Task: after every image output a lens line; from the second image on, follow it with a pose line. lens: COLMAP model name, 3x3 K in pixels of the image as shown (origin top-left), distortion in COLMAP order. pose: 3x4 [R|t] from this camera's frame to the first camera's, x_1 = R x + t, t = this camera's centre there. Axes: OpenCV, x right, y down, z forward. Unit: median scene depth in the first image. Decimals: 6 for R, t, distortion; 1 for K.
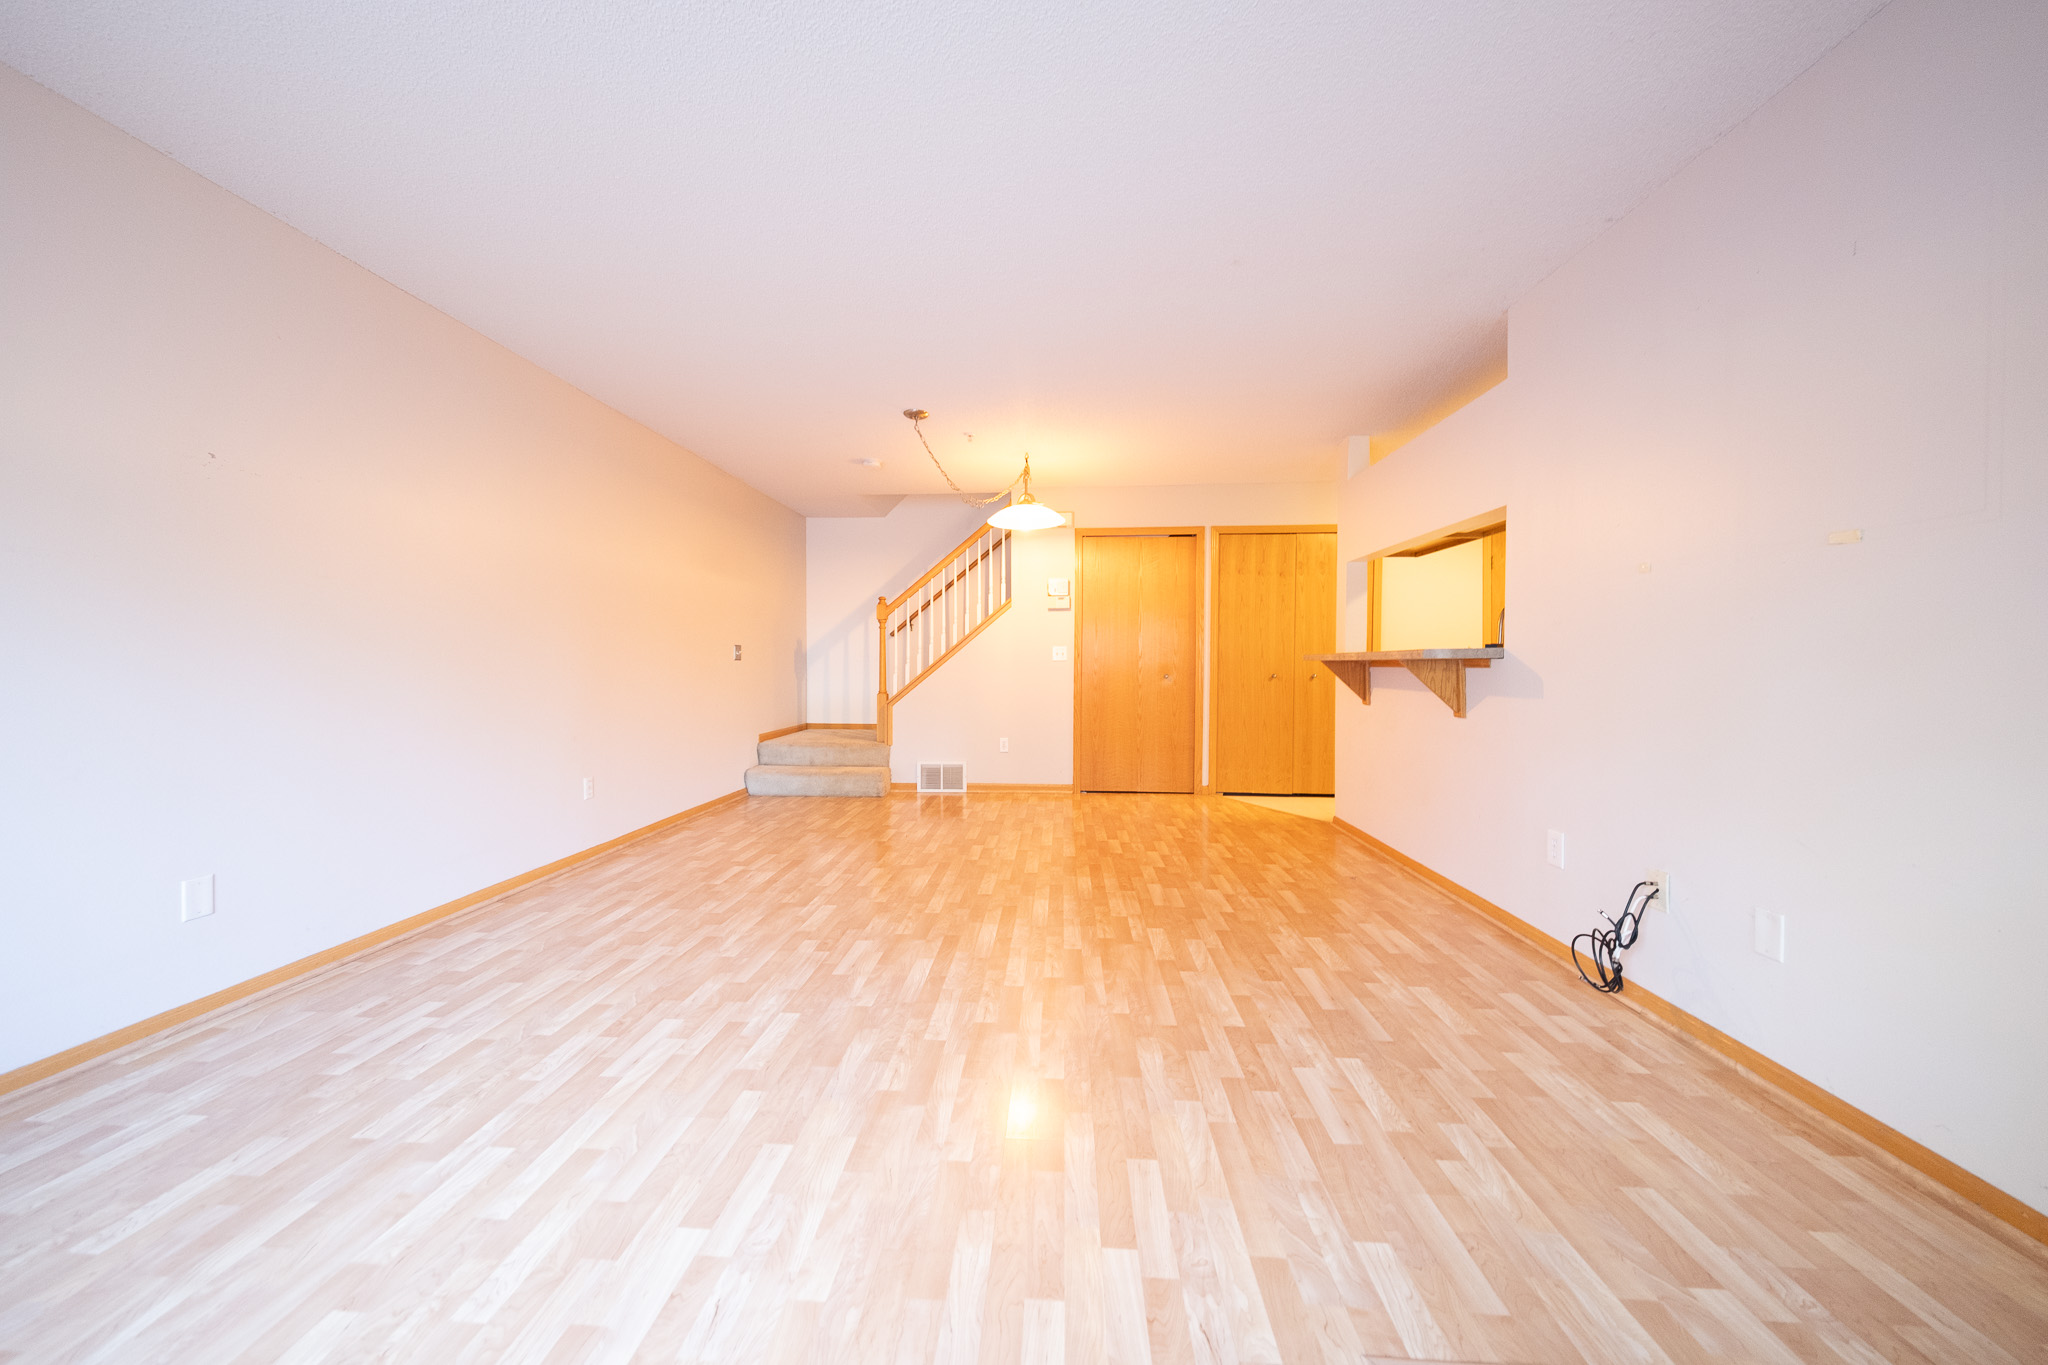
lens RADIAL K [[689.0, 0, 1012.9], [0, 689.0, 672.6], [0, 0, 1]] dist [0.006323, -0.001287]
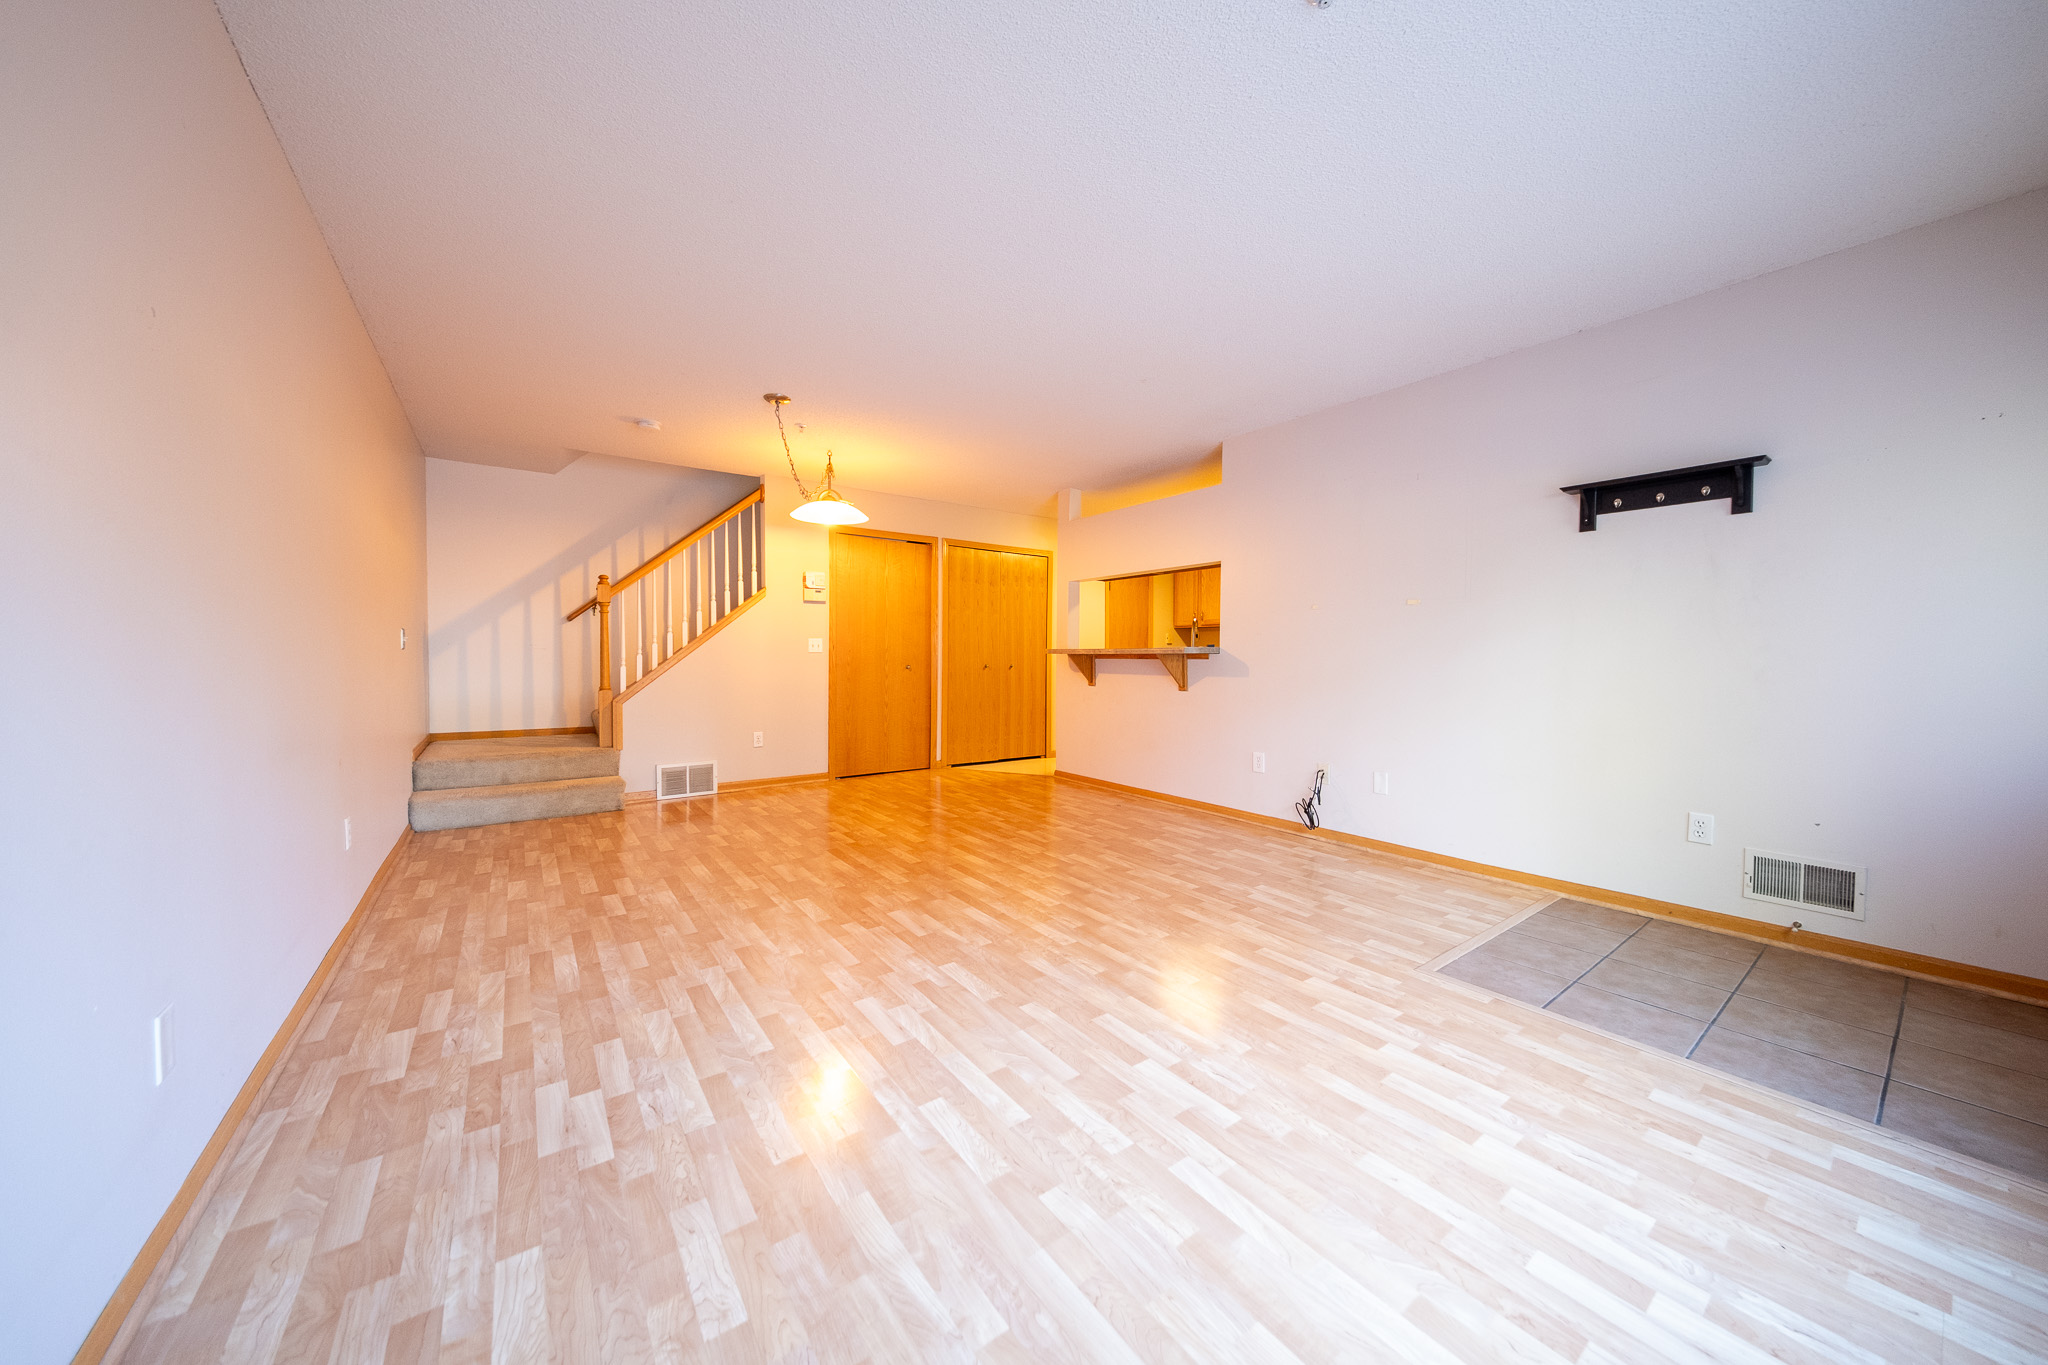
lens RADIAL K [[689.0, 0, 1014.5], [0, 689.0, 678.5], [0, 0, 1]] dist [0.006323, -0.001287]
pose [[0.769088, -0.018628, 0.638872, -0.648419], [0.005871, 0.999739, 0.022081, 0.000395], [-0.639116, -0.013232, 0.768996, 0.045336]]
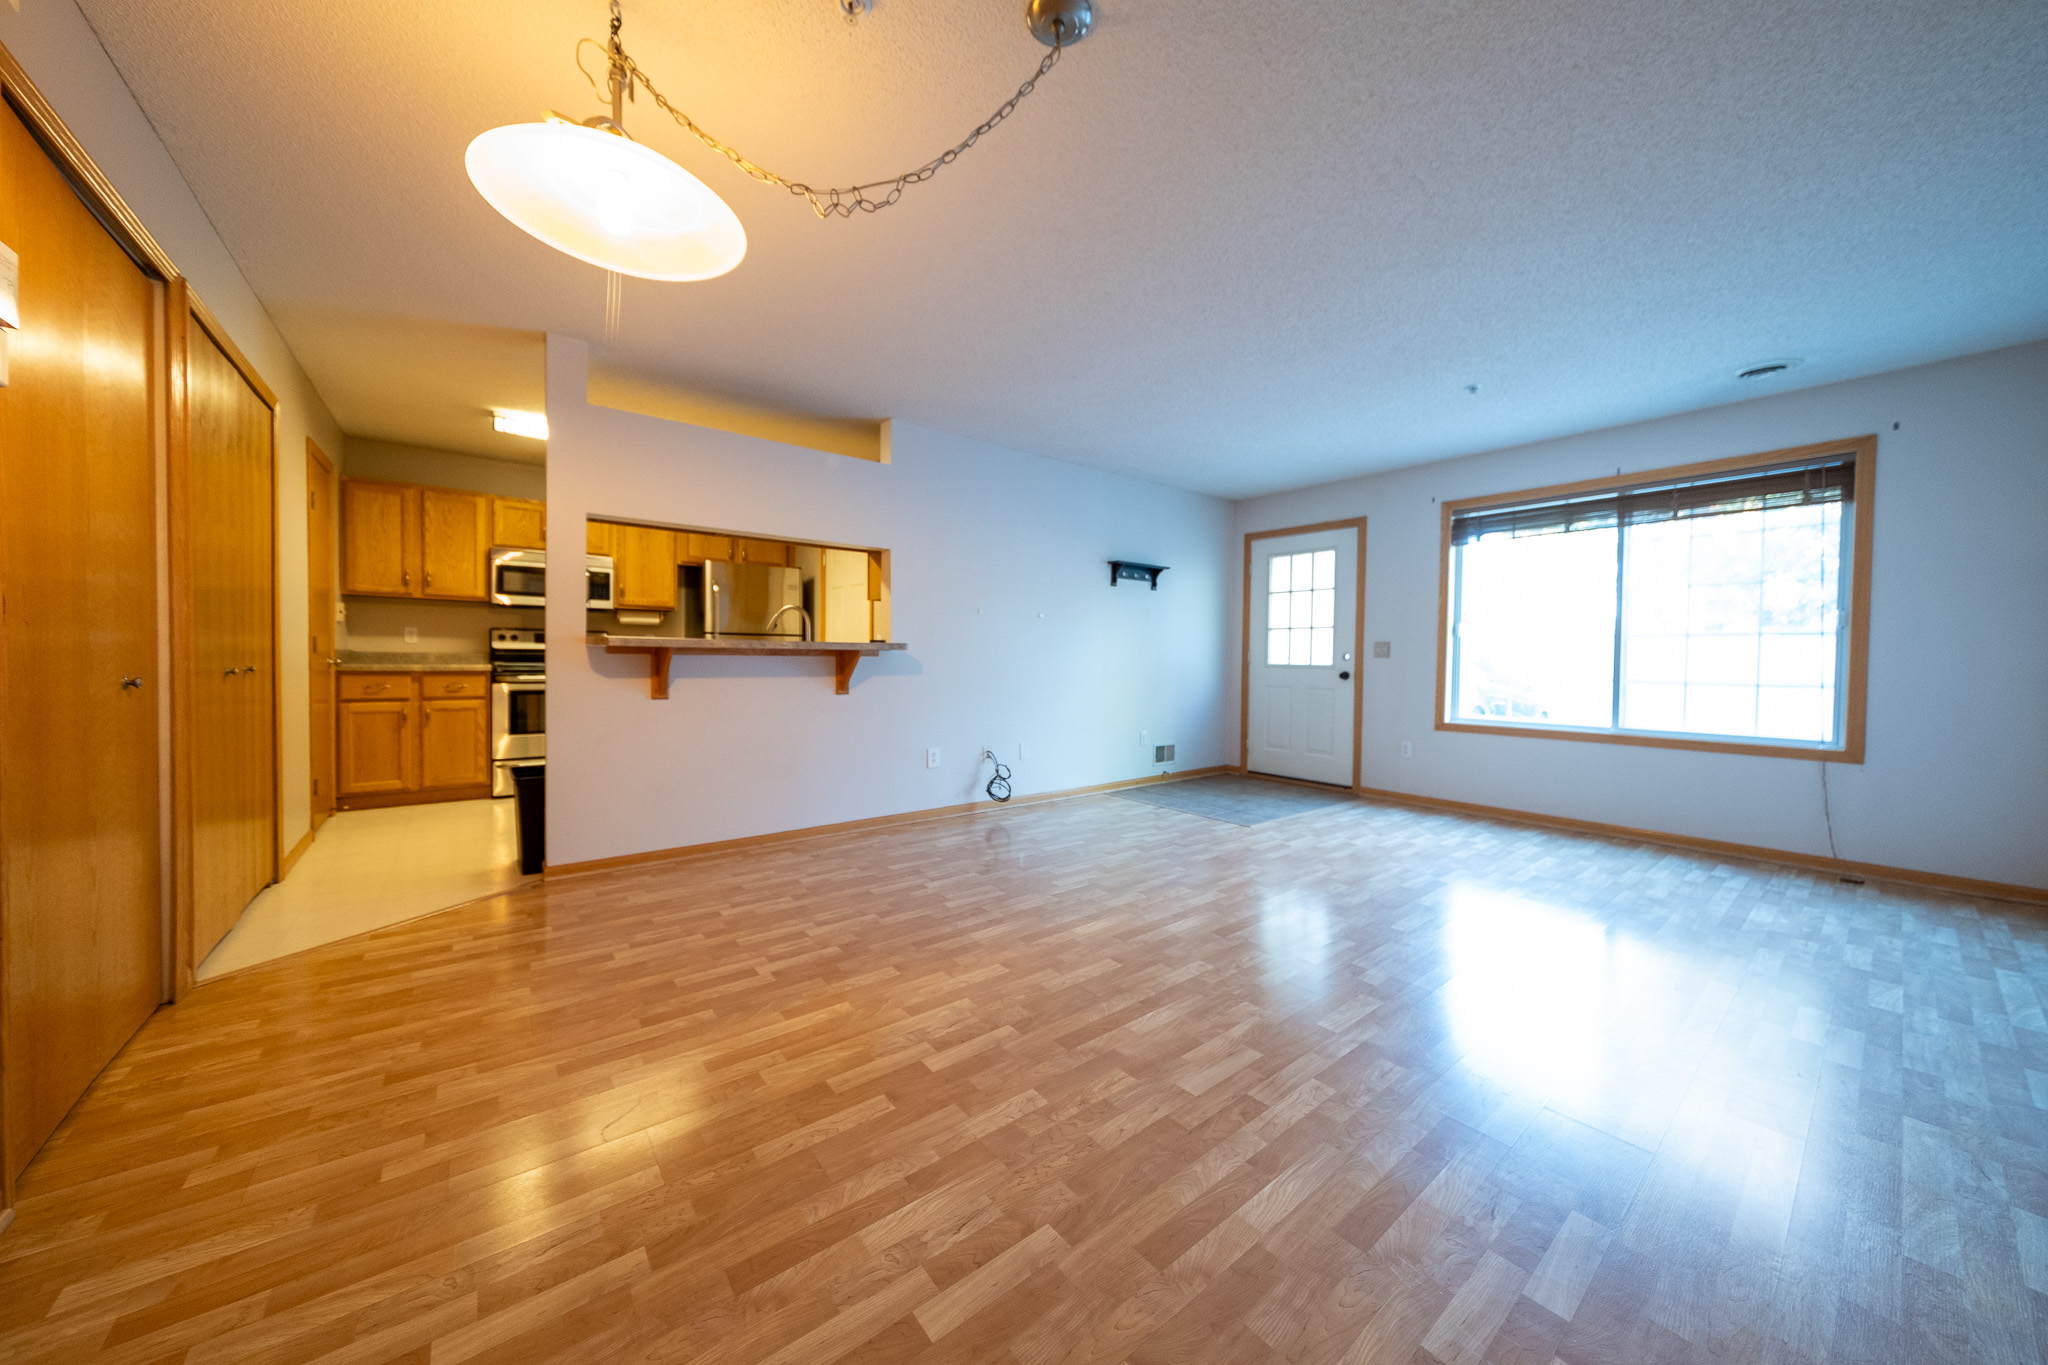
lens RADIAL K [[689.0, 0, 1016.7], [0, 689.0, 681.9], [0, 0, 1]] dist [0.006323, -0.001287]
pose [[-0.671262, -0.039608, 0.740161, -0.537392], [-0.002440, 0.998684, 0.051230, -0.026218], [-0.741216, 0.032583, -0.670475, 1.635994]]
